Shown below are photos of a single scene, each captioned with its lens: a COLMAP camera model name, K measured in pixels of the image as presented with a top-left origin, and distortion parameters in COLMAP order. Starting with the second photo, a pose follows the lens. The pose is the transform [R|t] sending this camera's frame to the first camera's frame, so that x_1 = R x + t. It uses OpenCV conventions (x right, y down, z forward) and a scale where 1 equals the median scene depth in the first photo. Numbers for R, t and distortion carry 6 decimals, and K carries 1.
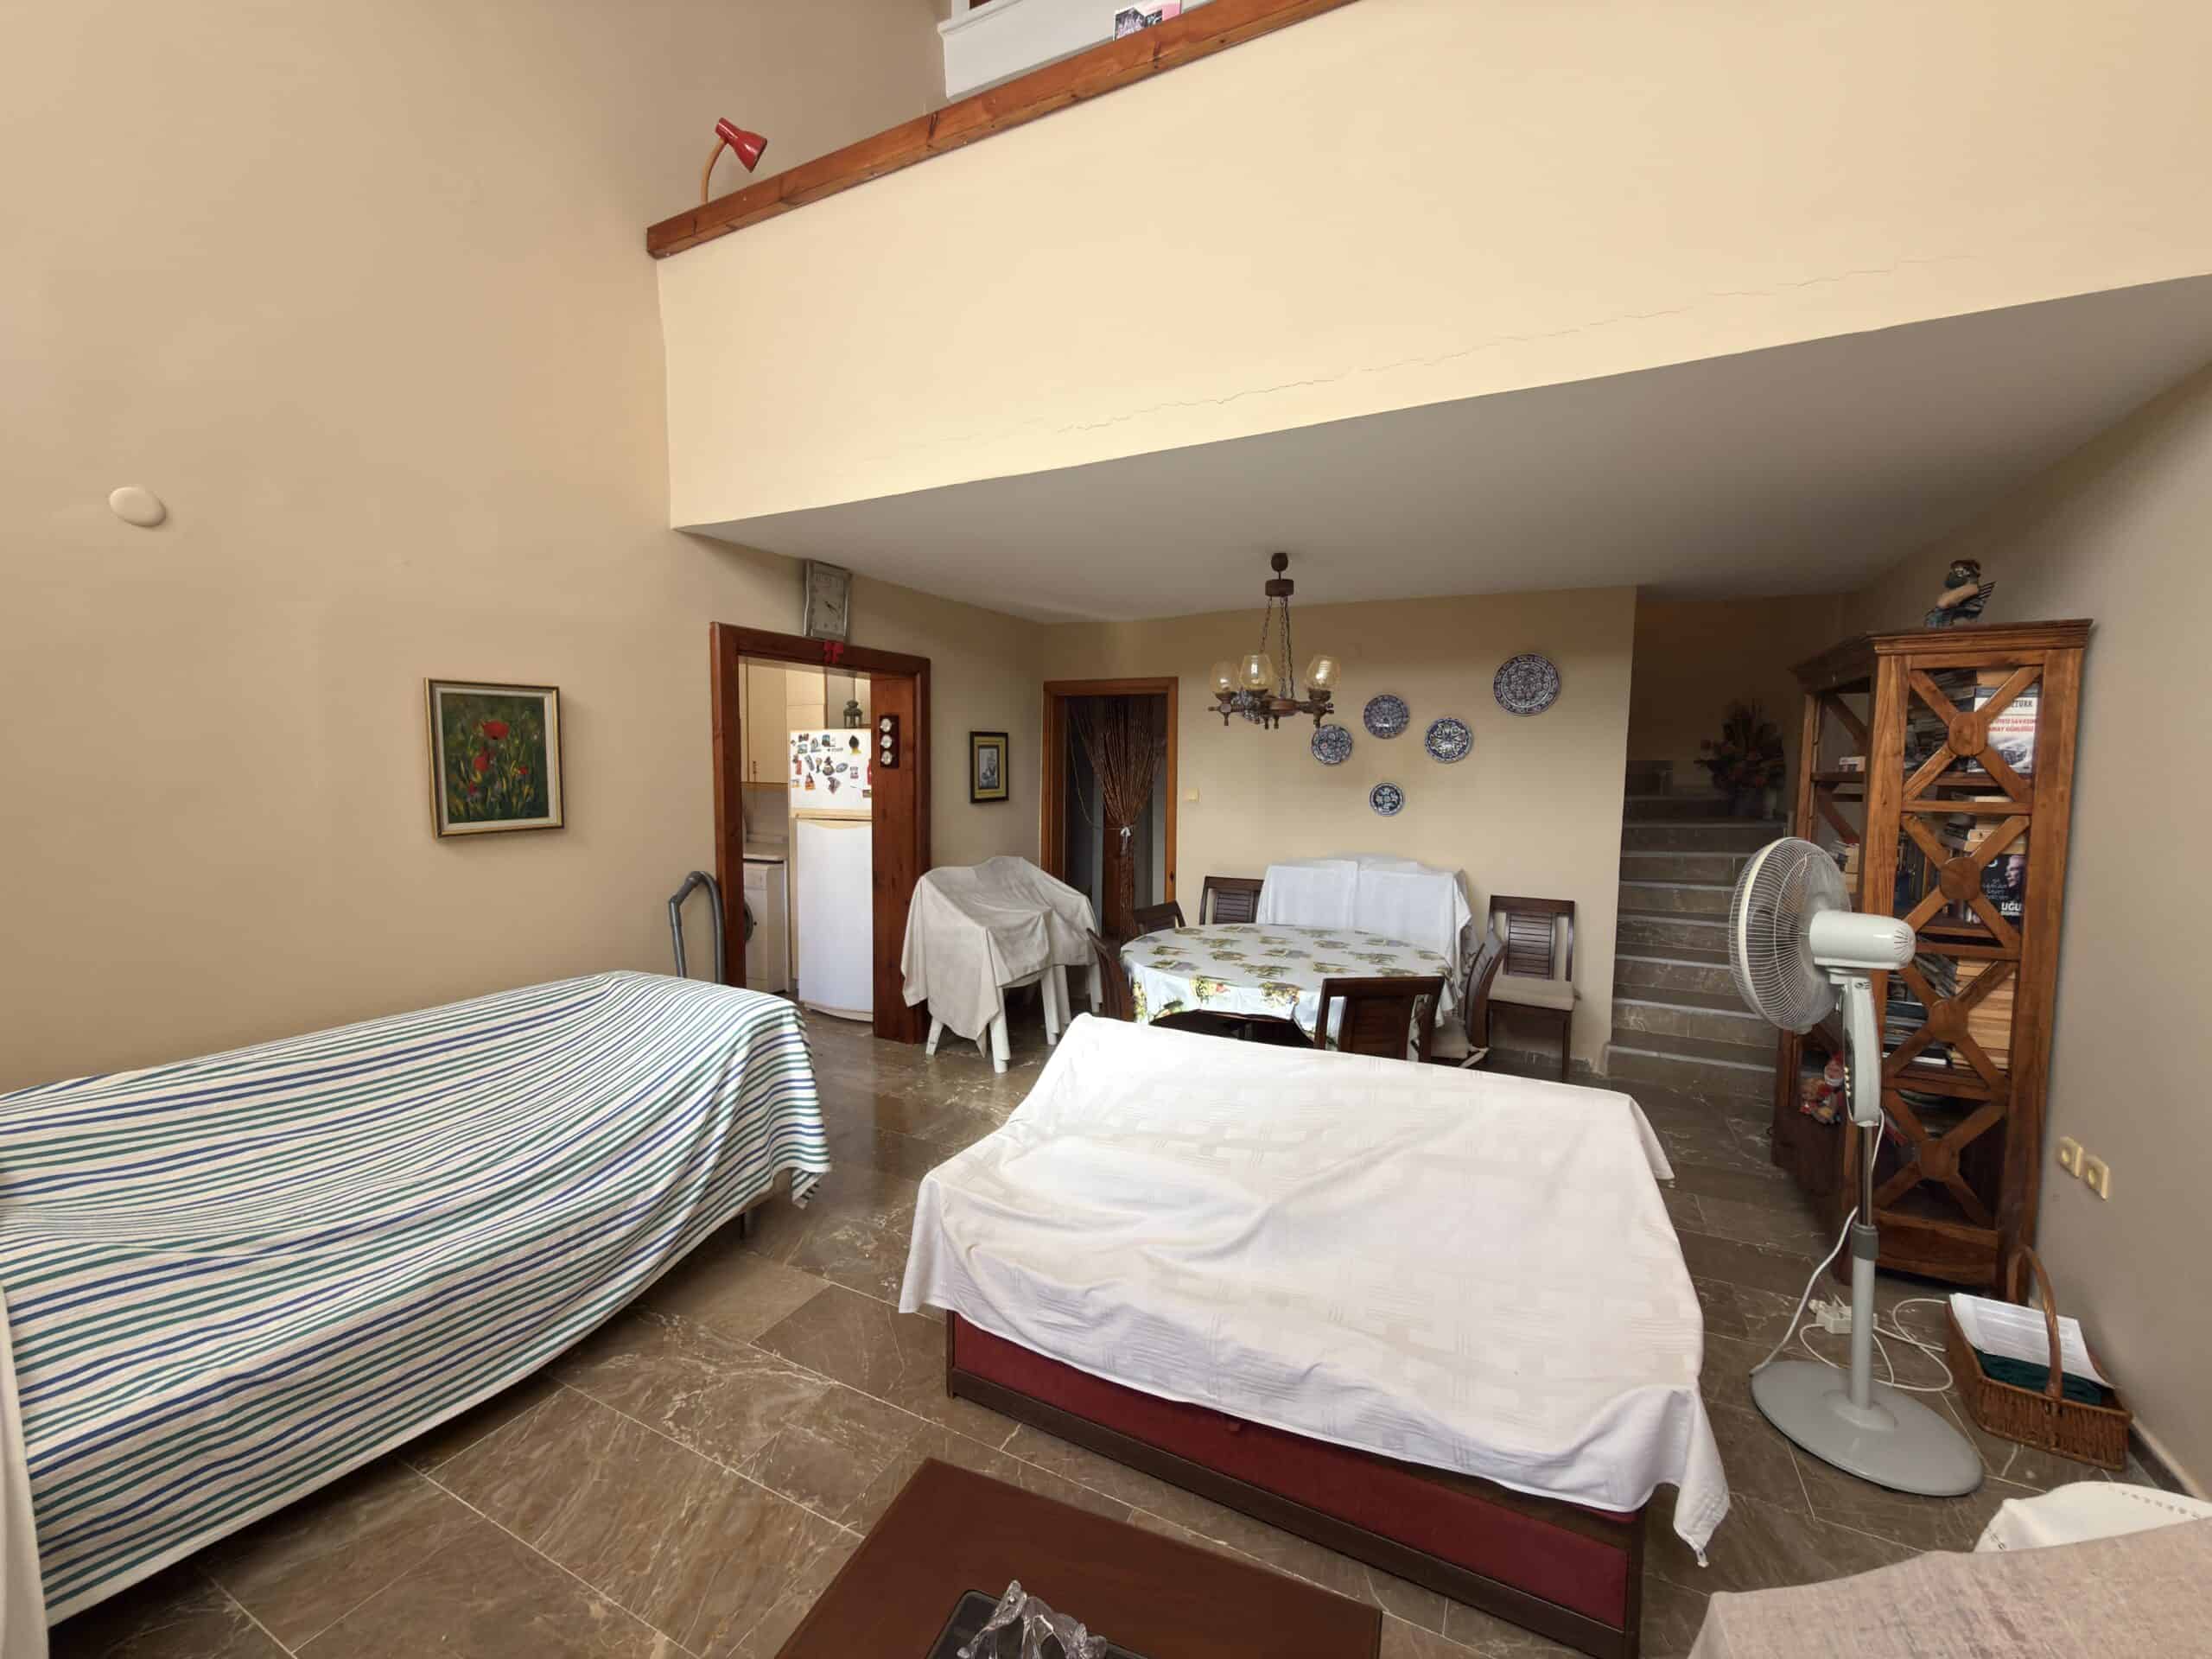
lens RADIAL K [[876.0, 0, 1101.4], [0, 876.0, 824.6], [0, 0, 1]] dist [0.000650, 0.000471]
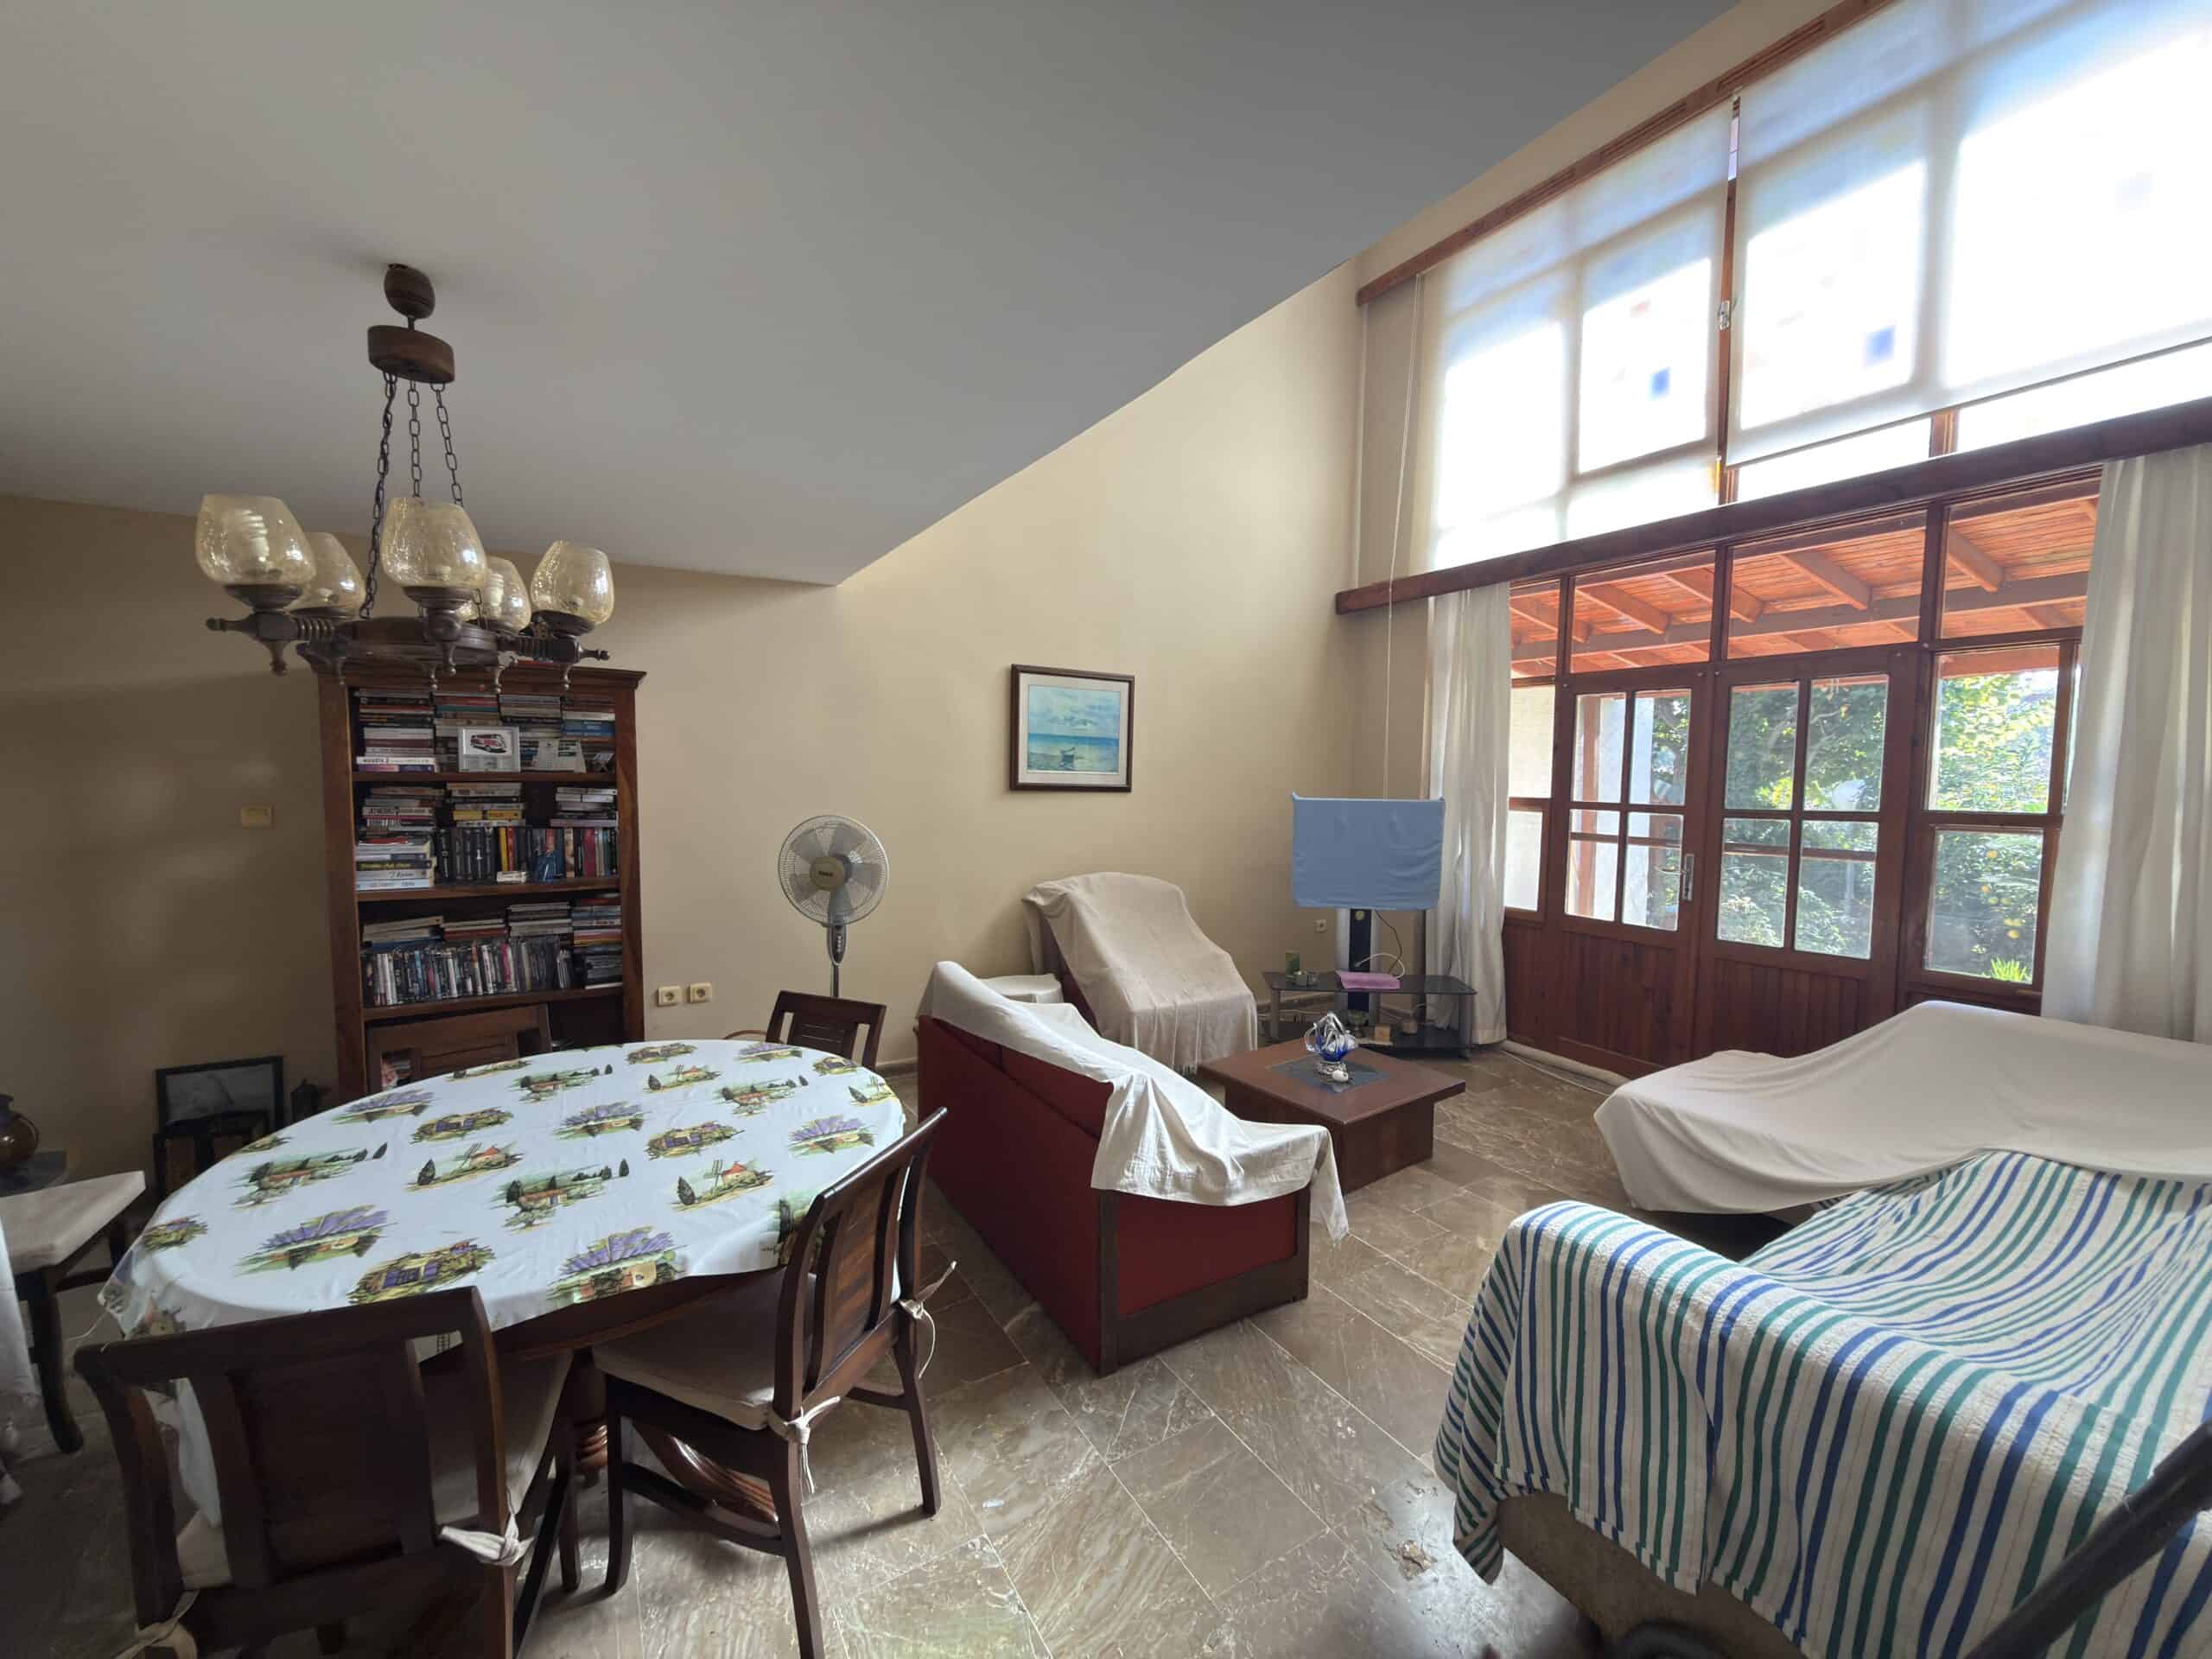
lens RADIAL K [[876.0, 0, 1118.8], [0, 876.0, 829.2], [0, 0, 1]] dist [0.000650, 0.000471]
pose [[-0.844936, -0.050886, 0.532442, -0.486248], [0.018291, 0.992133, 0.123846, -0.130880], [-0.534555, 0.114381, -0.837358, 1.781905]]
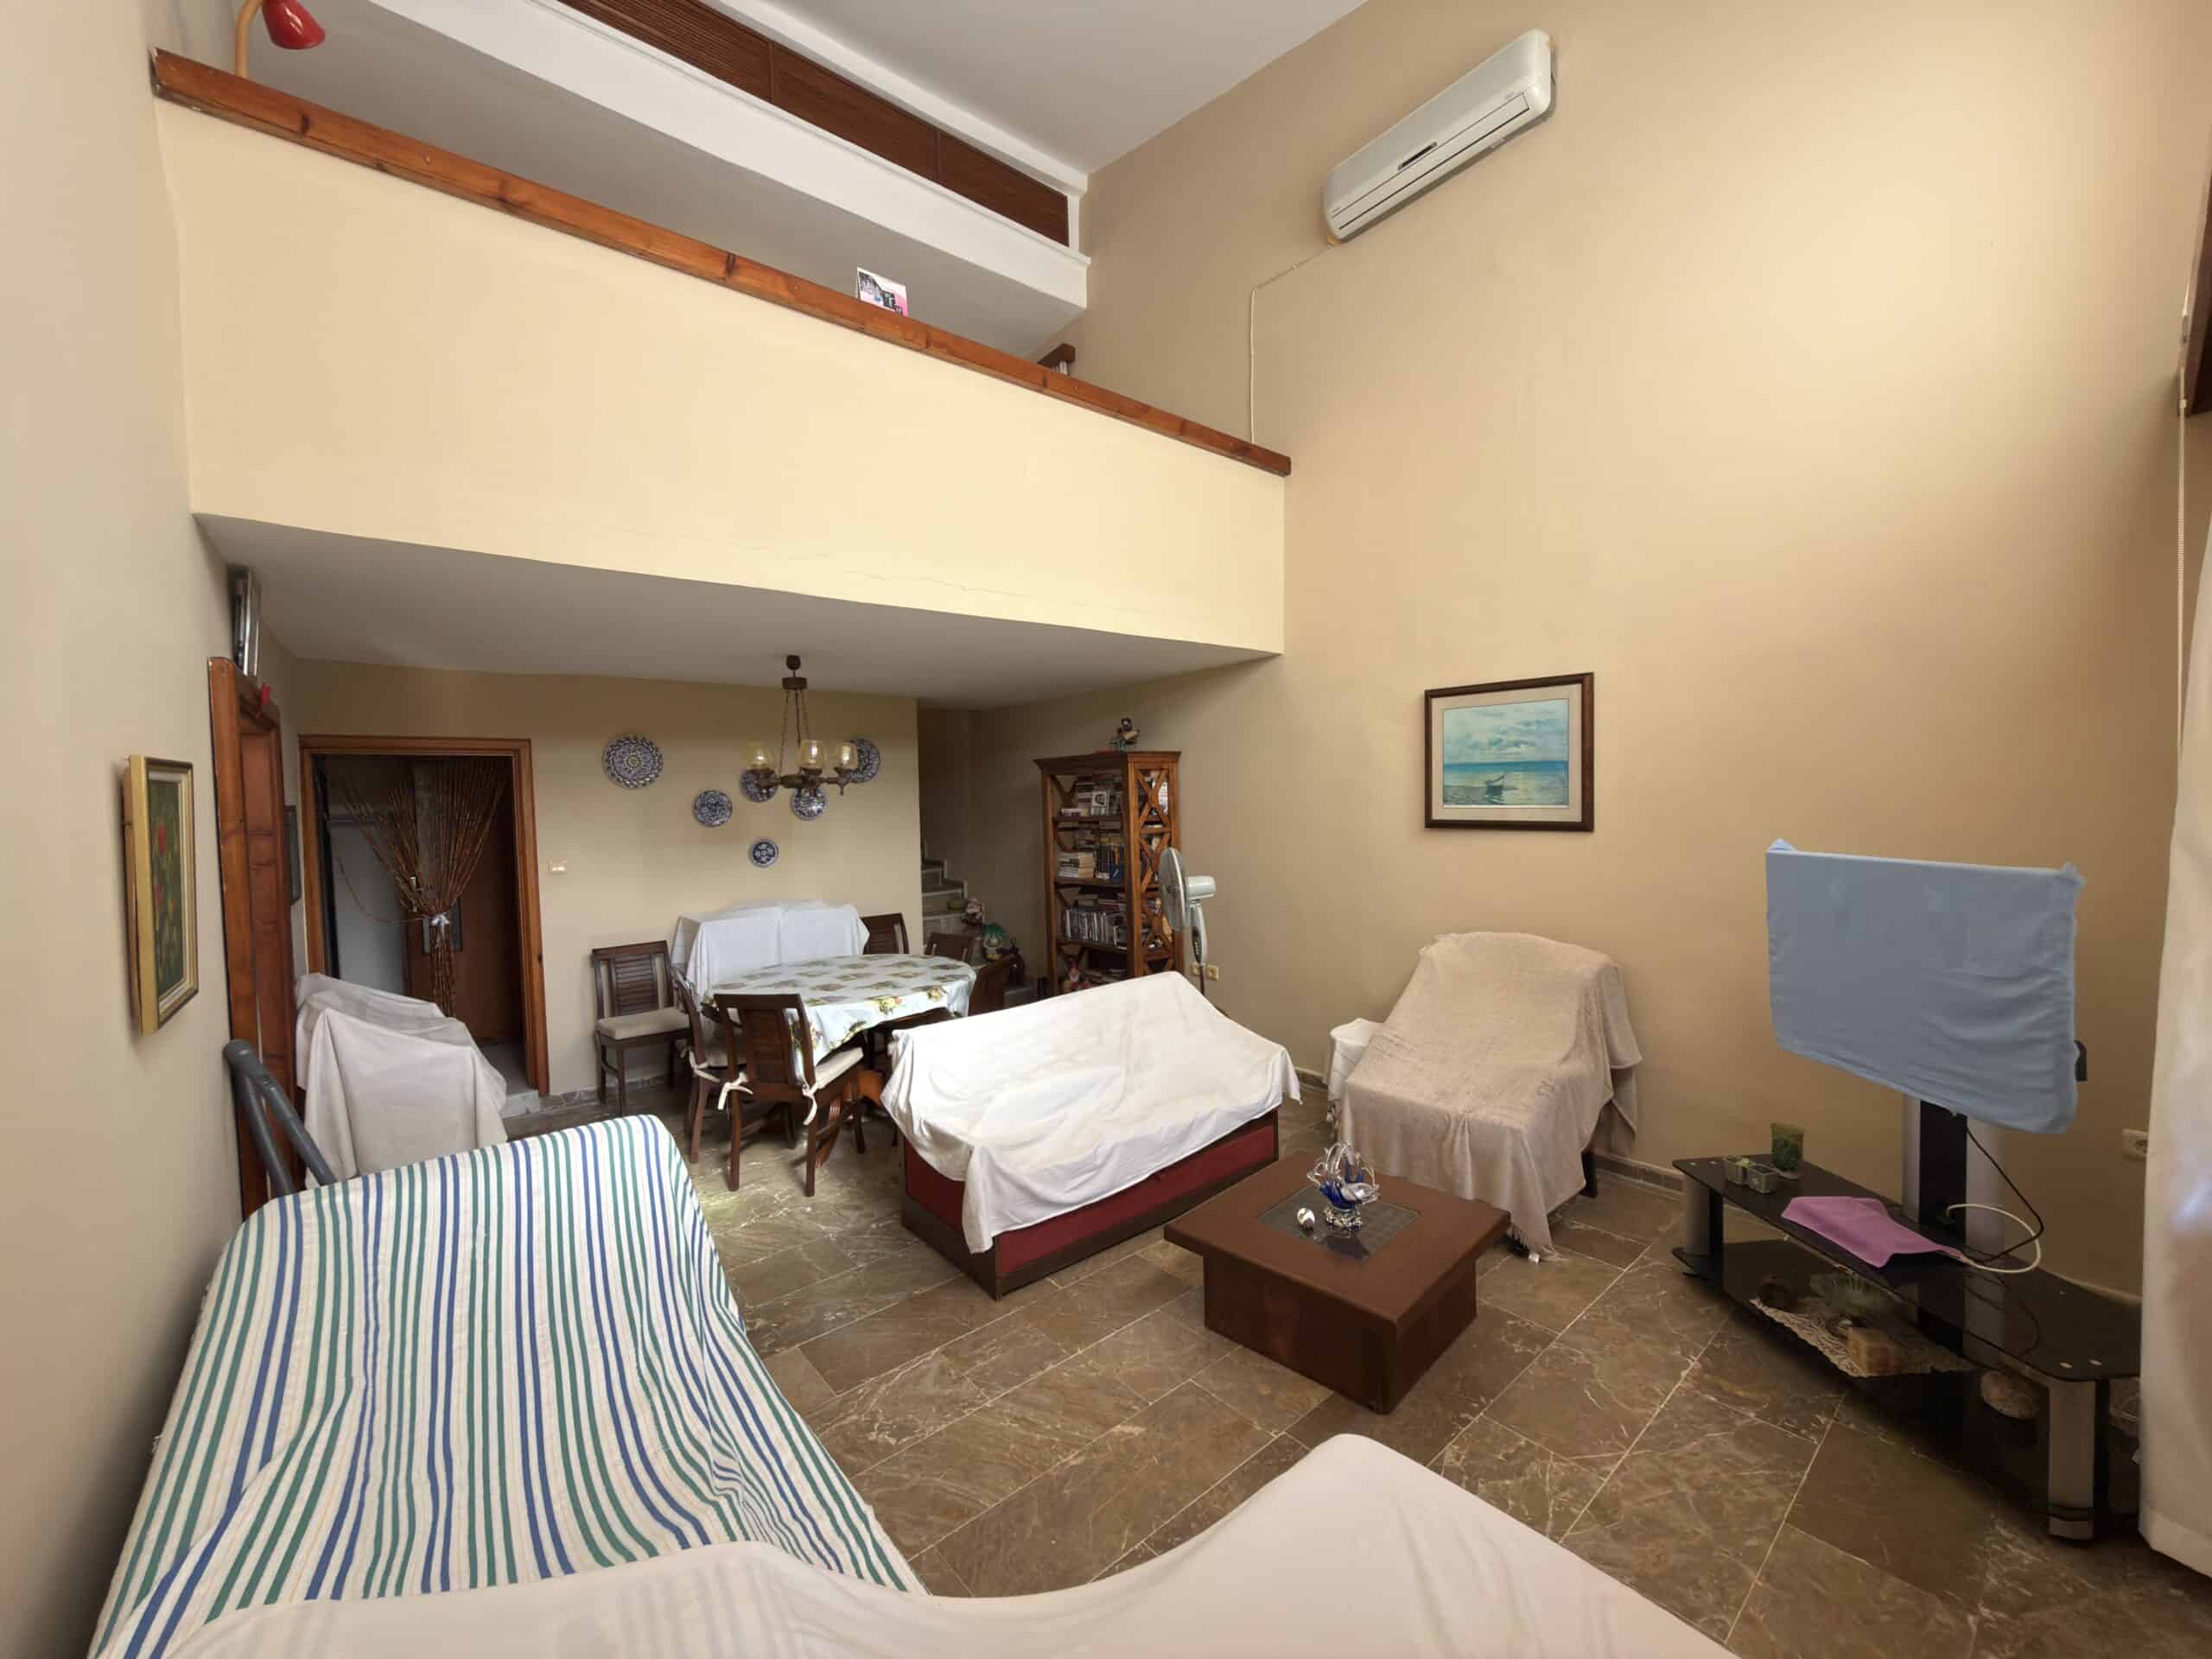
lens RADIAL K [[876.0, 0, 1098.6], [0, 876.0, 828.0], [0, 0, 1]] dist [0.000650, 0.000471]
pose [[0.402793, -0.052747, 0.913770, -1.120835], [0.096547, 0.995217, 0.014891, -0.072066], [-0.910185, 0.082224, 0.405959, 0.207111]]
